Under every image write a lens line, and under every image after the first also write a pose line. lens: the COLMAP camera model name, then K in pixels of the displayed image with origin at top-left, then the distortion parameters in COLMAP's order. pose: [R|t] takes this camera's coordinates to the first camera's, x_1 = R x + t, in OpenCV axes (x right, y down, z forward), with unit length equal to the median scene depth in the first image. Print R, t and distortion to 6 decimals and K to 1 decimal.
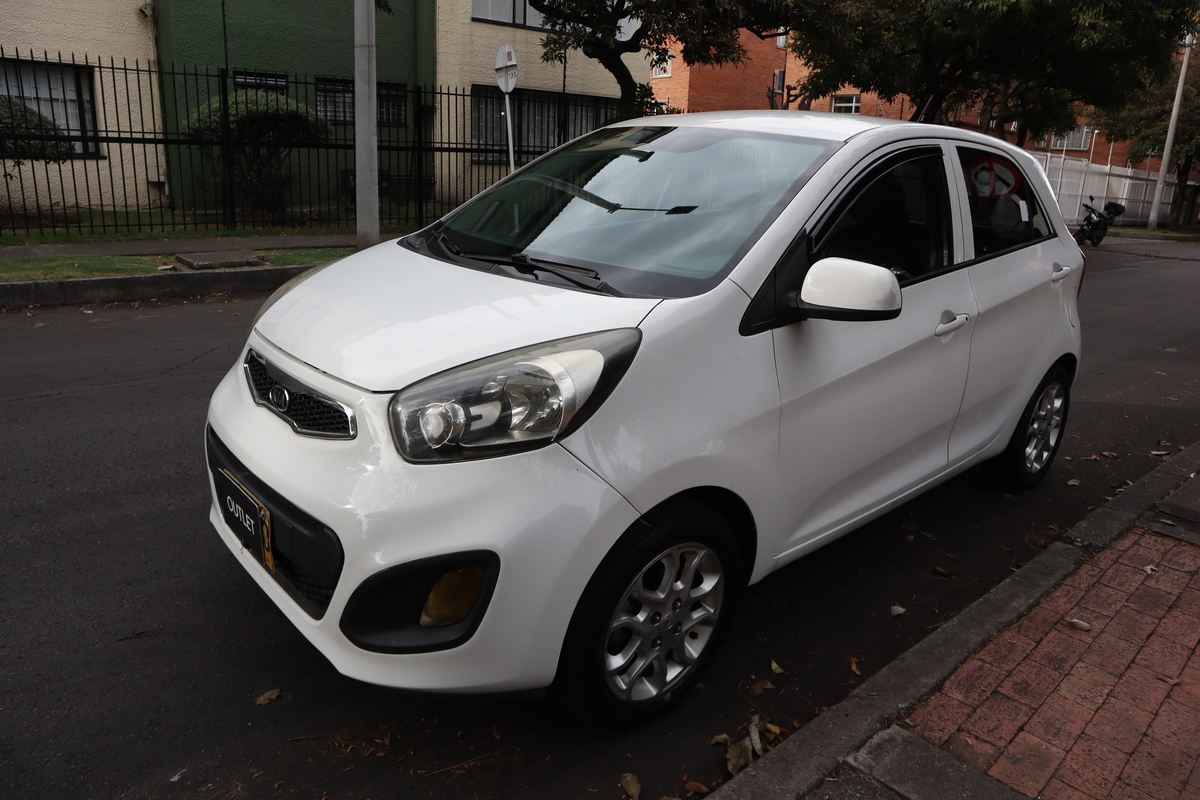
lens RADIAL K [[831.9, 0, 603.9], [0, 831.9, 397.8], [0, 0, 1]] dist [-0.134161, 0.085655]
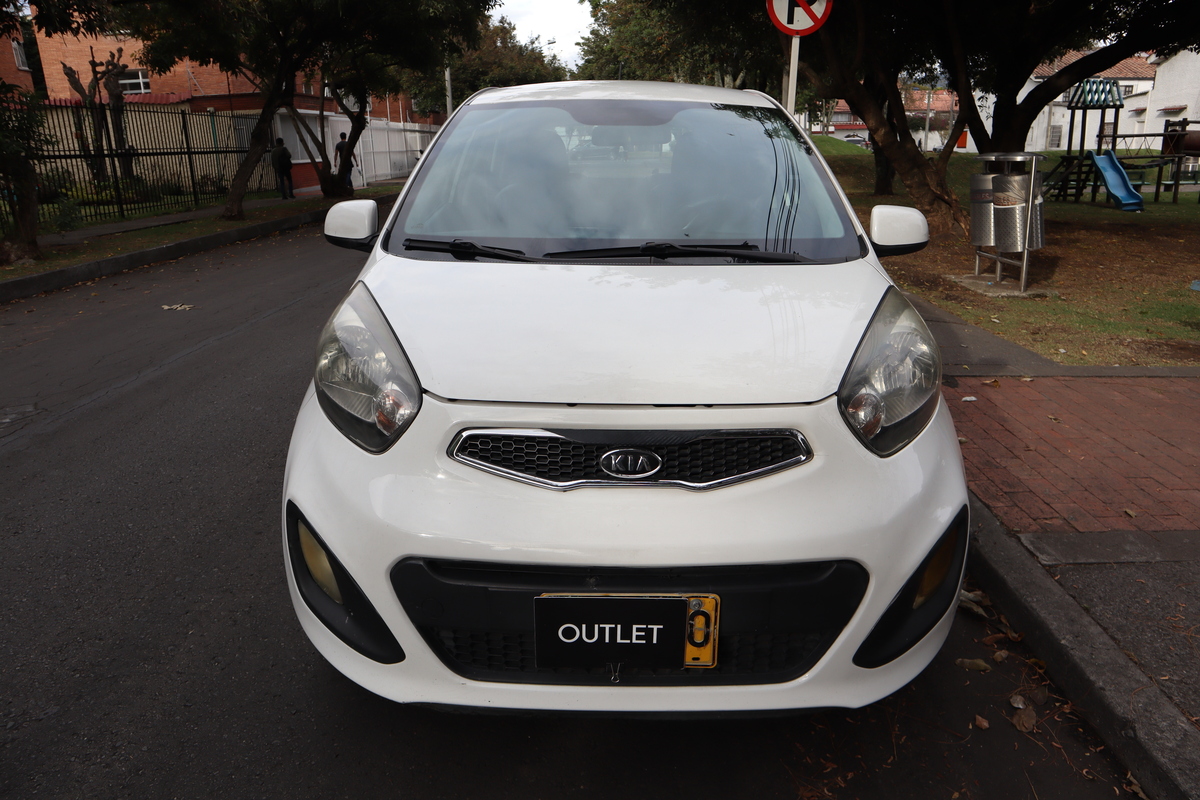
lens RADIAL K [[831.9, 0, 603.9], [0, 831.9, 397.8], [0, 0, 1]] dist [-0.134161, 0.085655]
pose [[0.674010, -0.275962, 0.685241, -0.666542], [0.252790, 0.957763, 0.137066, -0.123221], [-0.694124, 0.080838, 0.715302, 0.328034]]
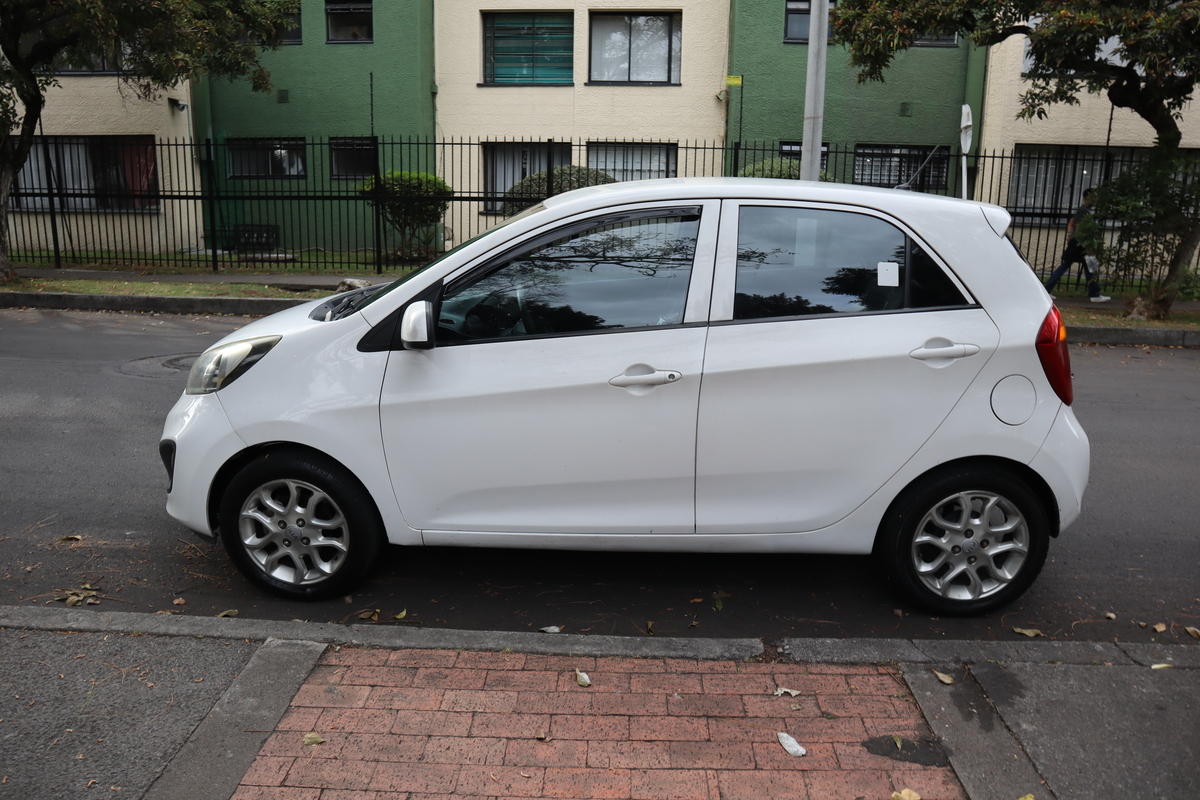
lens RADIAL K [[831.9, 0, 603.9], [0, 831.9, 397.8], [0, 0, 1]] dist [-0.134161, 0.085655]
pose [[0.707327, 0.132036, -0.694446, 1.055349], [-0.179778, 0.983699, 0.003919, -0.056855], [0.683644, 0.122074, 0.719534, 0.197856]]
